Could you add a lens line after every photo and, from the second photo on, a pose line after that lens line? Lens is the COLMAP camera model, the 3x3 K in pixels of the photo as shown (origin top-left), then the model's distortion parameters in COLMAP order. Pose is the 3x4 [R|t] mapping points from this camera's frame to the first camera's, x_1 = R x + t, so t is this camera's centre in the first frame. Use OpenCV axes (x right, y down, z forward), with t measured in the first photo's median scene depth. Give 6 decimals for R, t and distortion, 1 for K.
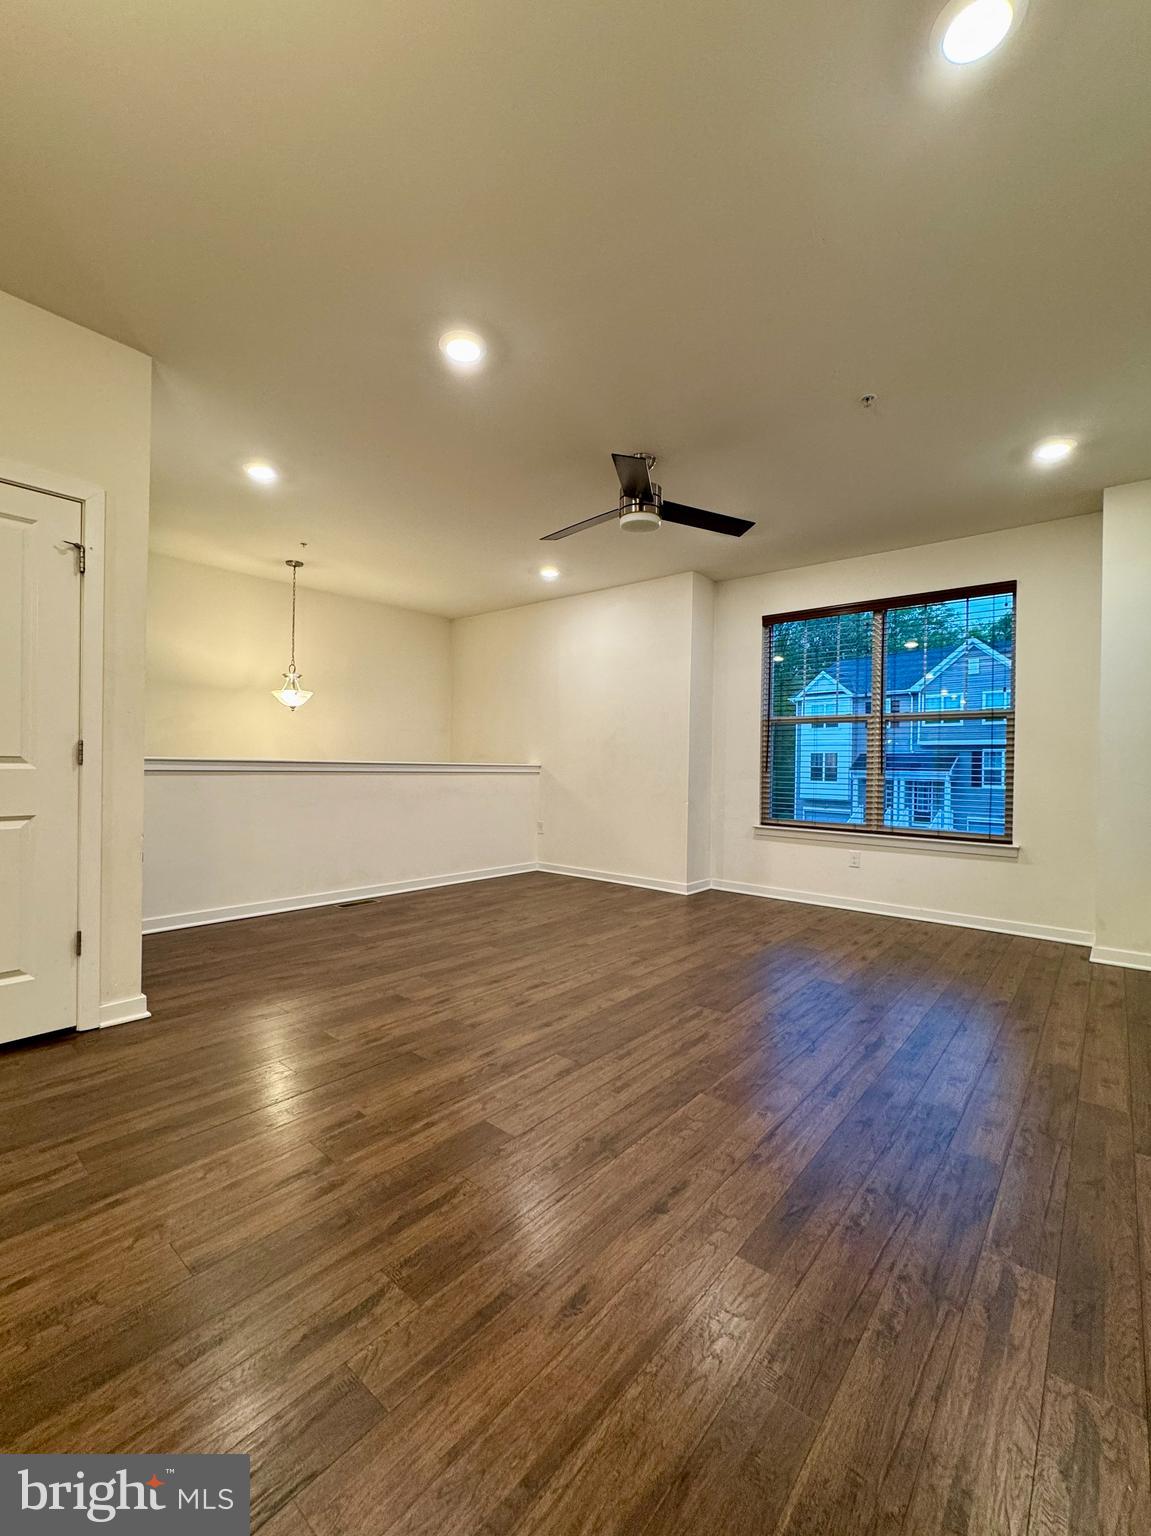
lens RADIAL K [[662.3, 0, 571.3], [0, 662.3, 771.6], [0, 0, 1]] dist [-0.006544, 0.000352]
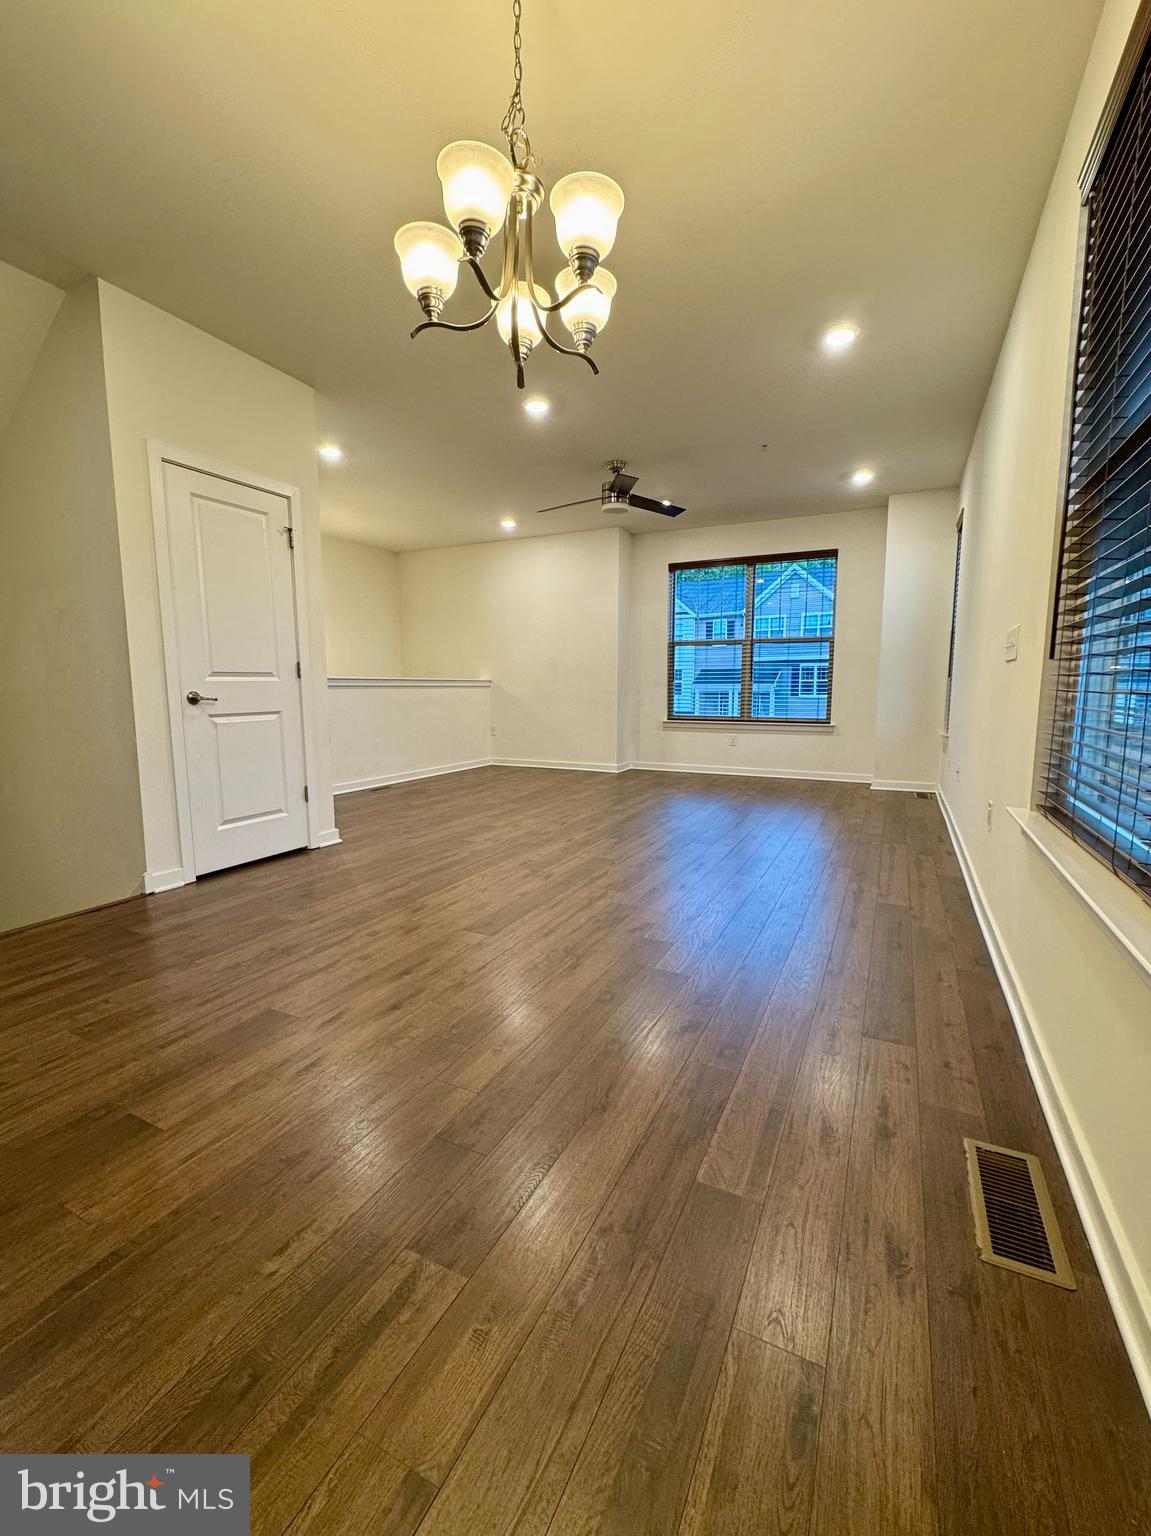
lens RADIAL K [[662.3, 0, 571.2], [0, 662.3, 780.3], [0, 0, 1]] dist [-0.006544, 0.000352]
pose [[0.972664, -0.050842, 0.226585, -0.350903], [0.020136, 0.990529, 0.135823, 0.020526], [-0.231344, -0.127547, 0.964475, -0.467040]]
